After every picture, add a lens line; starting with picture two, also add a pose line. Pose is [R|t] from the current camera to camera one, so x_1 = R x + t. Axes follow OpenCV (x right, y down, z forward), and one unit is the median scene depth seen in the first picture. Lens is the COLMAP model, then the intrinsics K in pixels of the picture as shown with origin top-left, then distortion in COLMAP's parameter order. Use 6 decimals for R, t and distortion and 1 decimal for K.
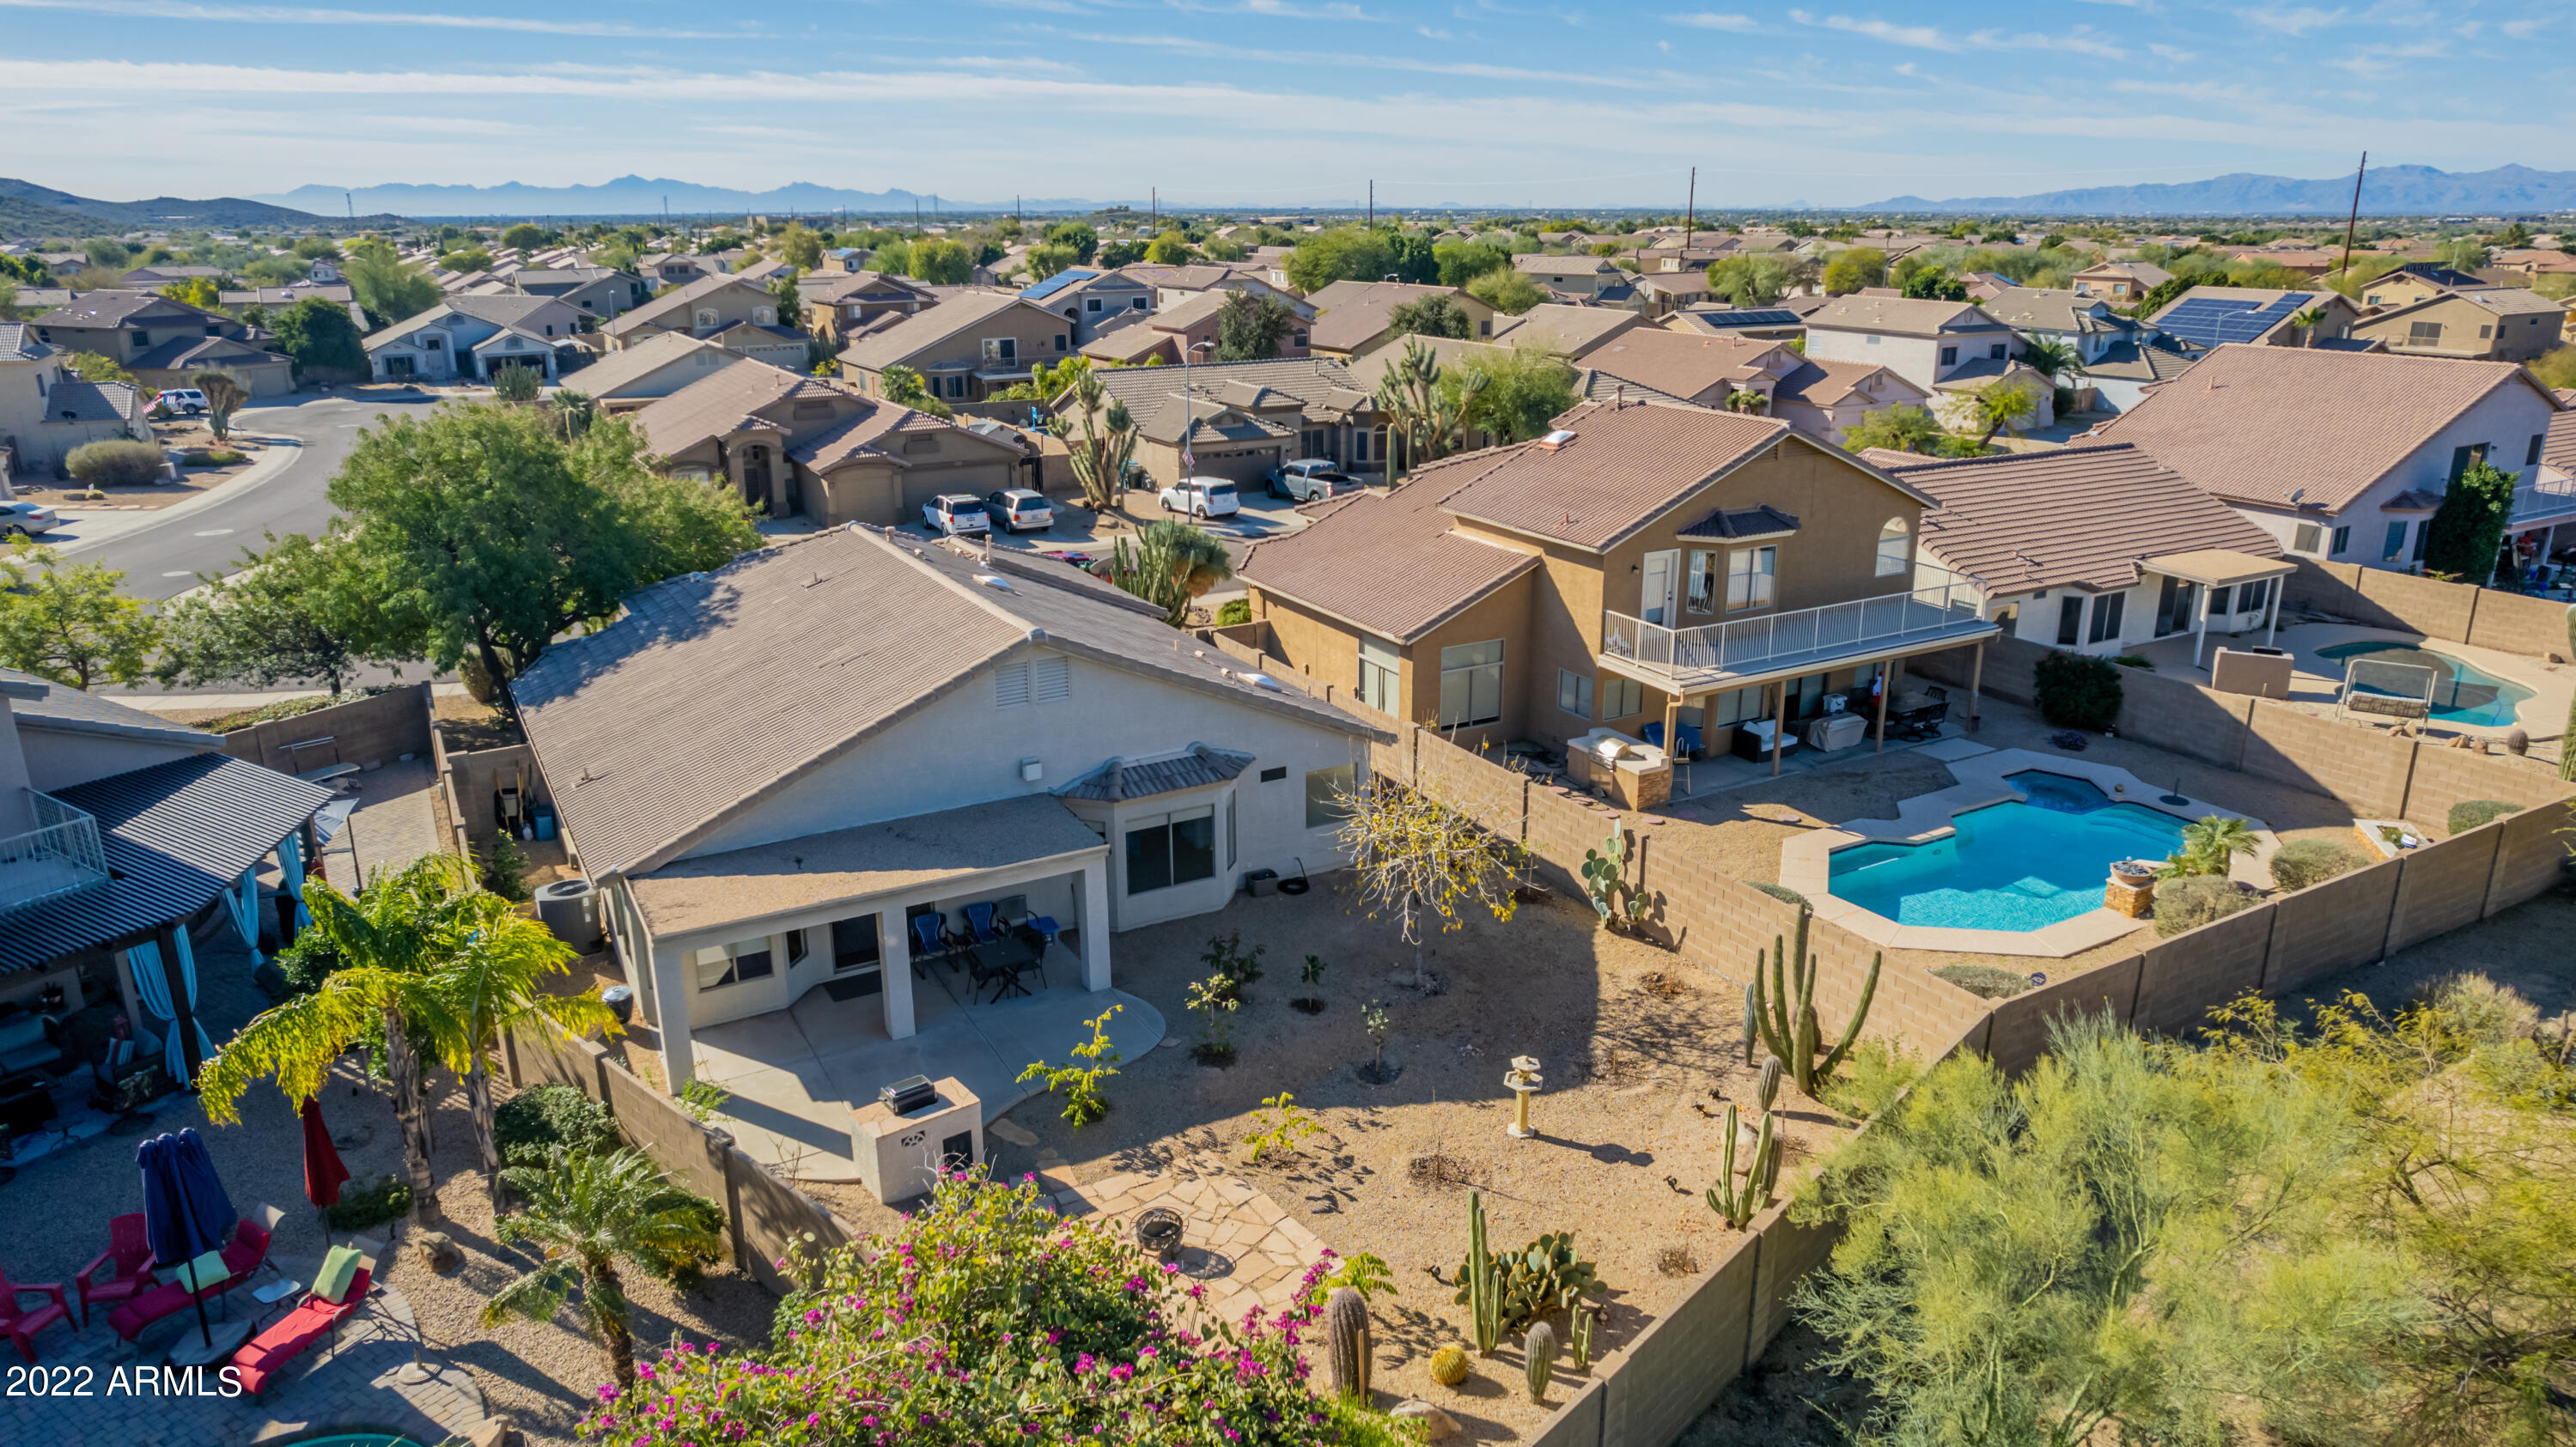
lens RADIAL K [[1642.2, 0, 1272.6], [0, 1642.2, 669.3], [0, 0, 1]] dist [-0.070567, 0.063640]
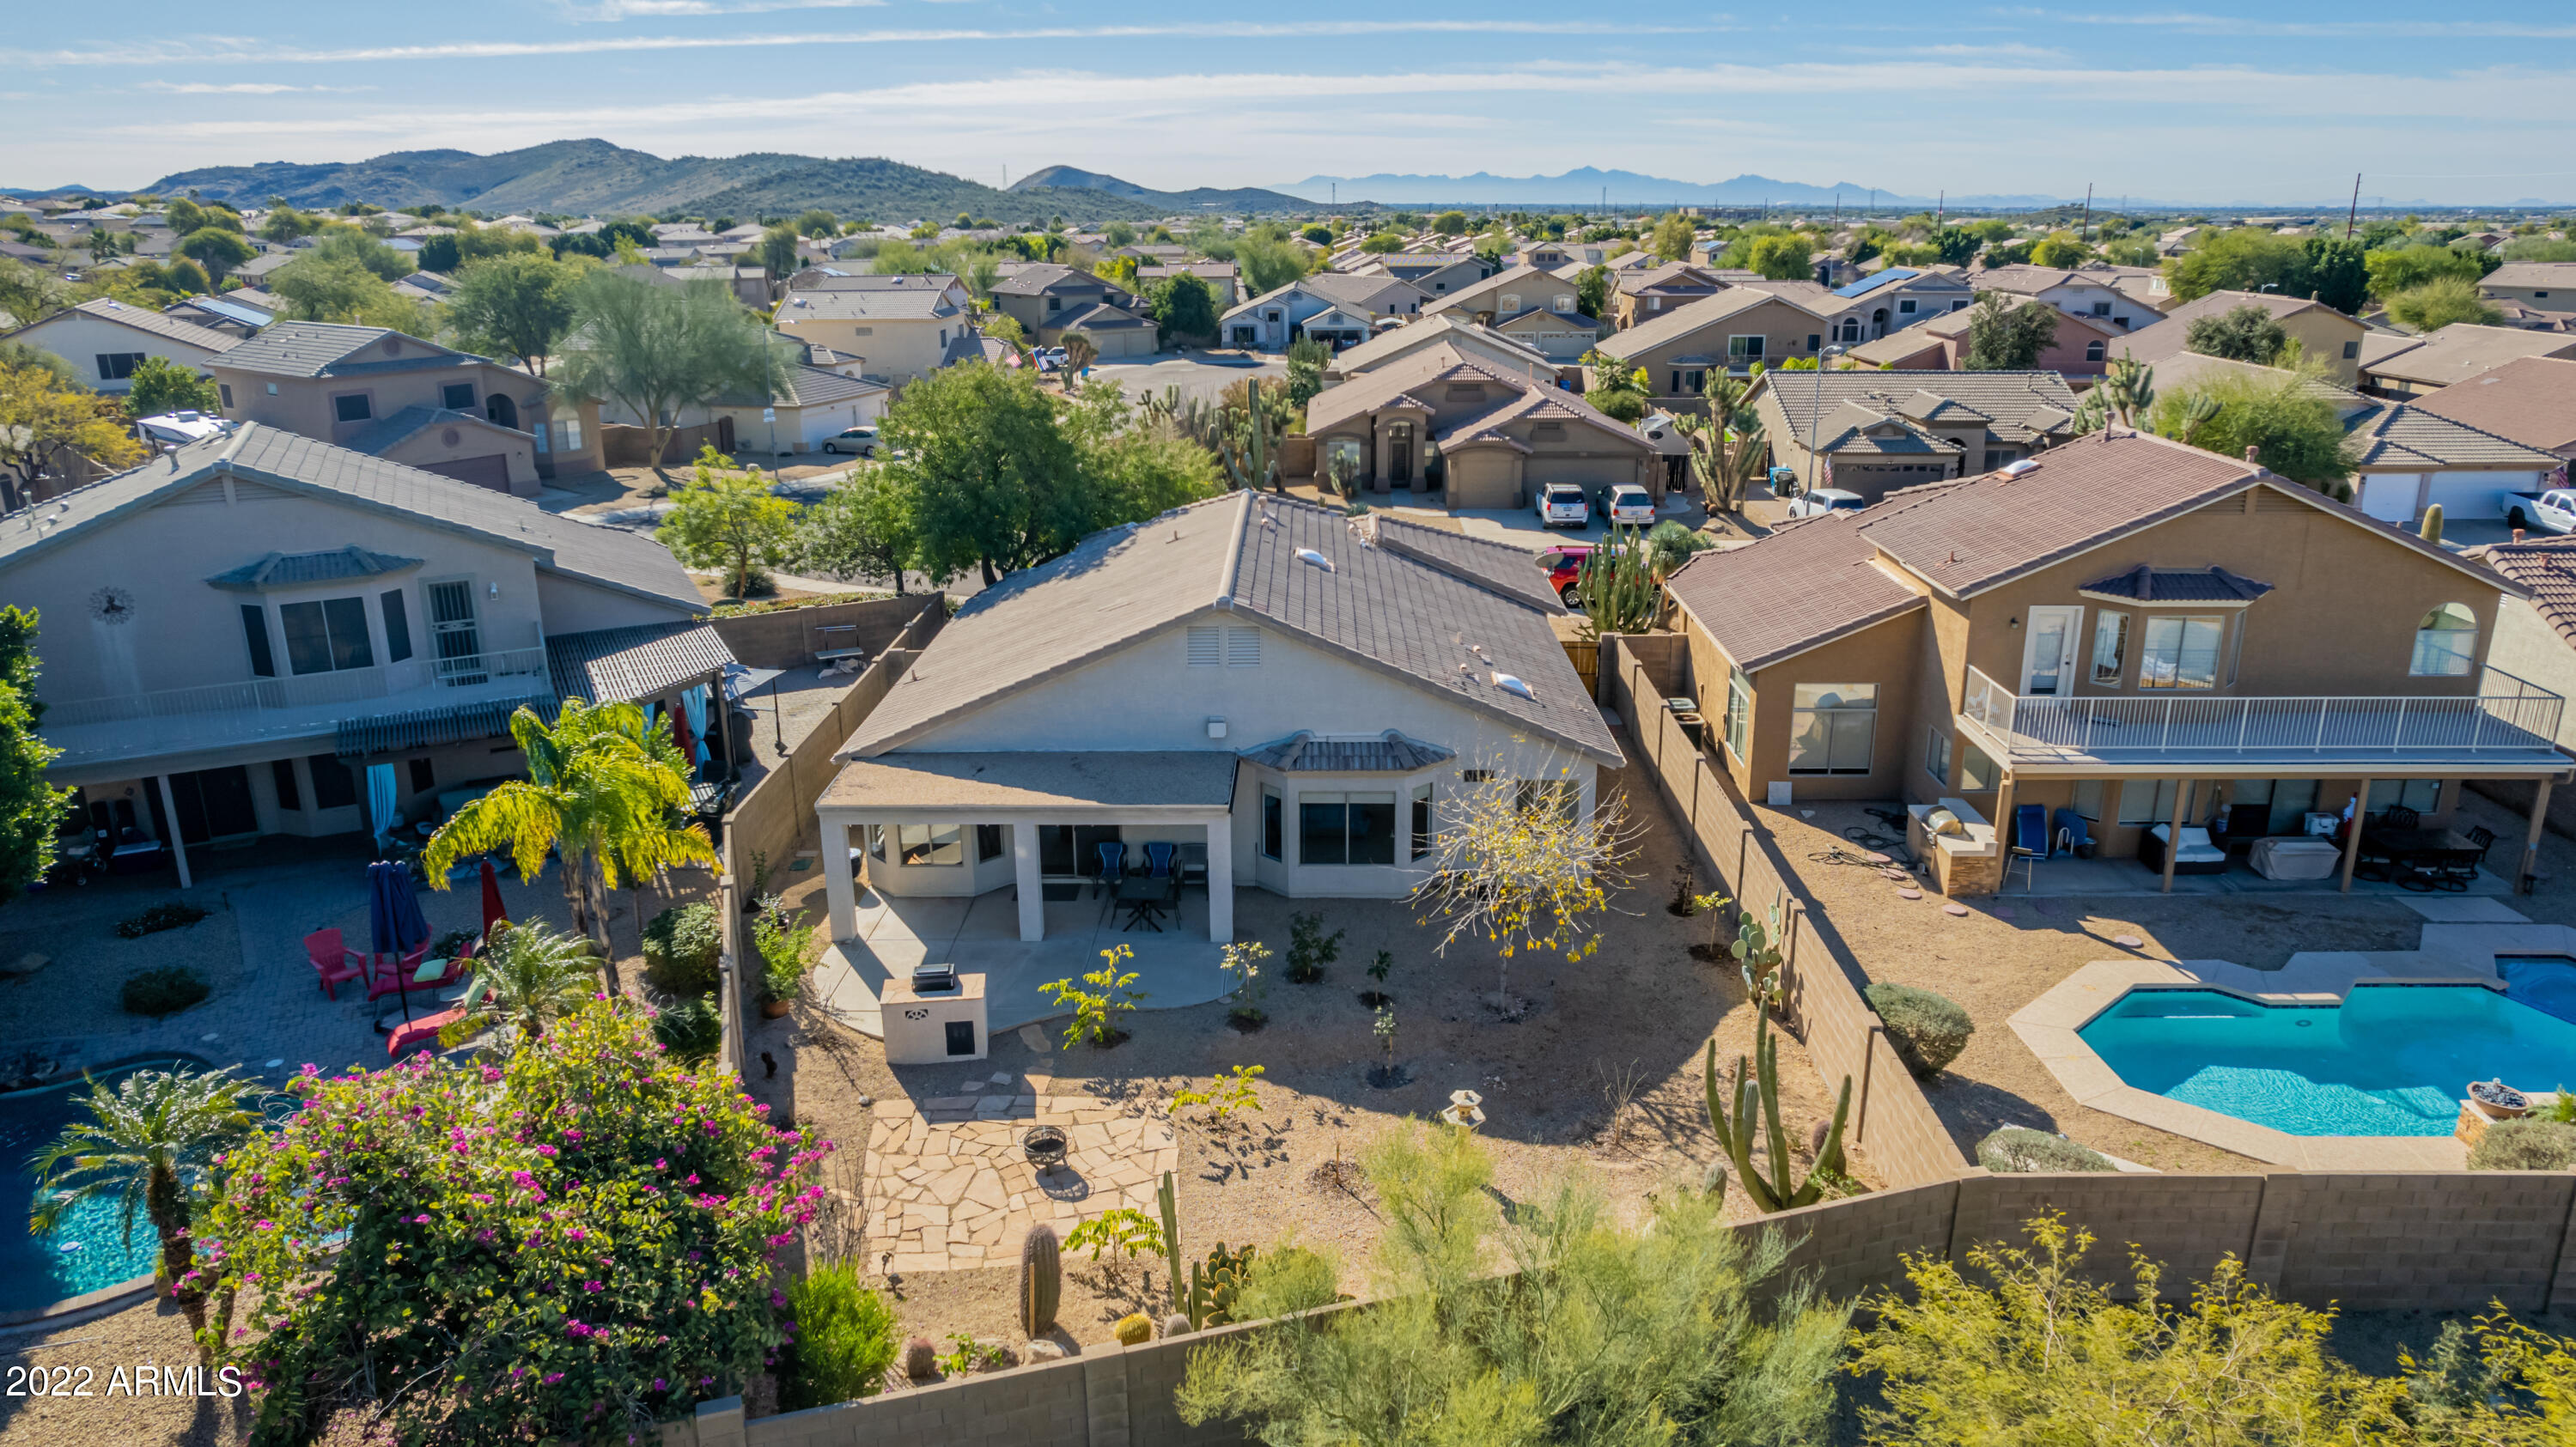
lens RADIAL K [[1642.2, 0, 1304.8], [0, 1642.2, 677.4], [0, 0, 1]] dist [-0.070567, 0.063640]
pose [[0.864410, 0.139613, -0.483016, 0.296996], [-0.135429, 0.989821, 0.043738, -0.018334], [0.484206, 0.027606, 0.874519, 0.067336]]
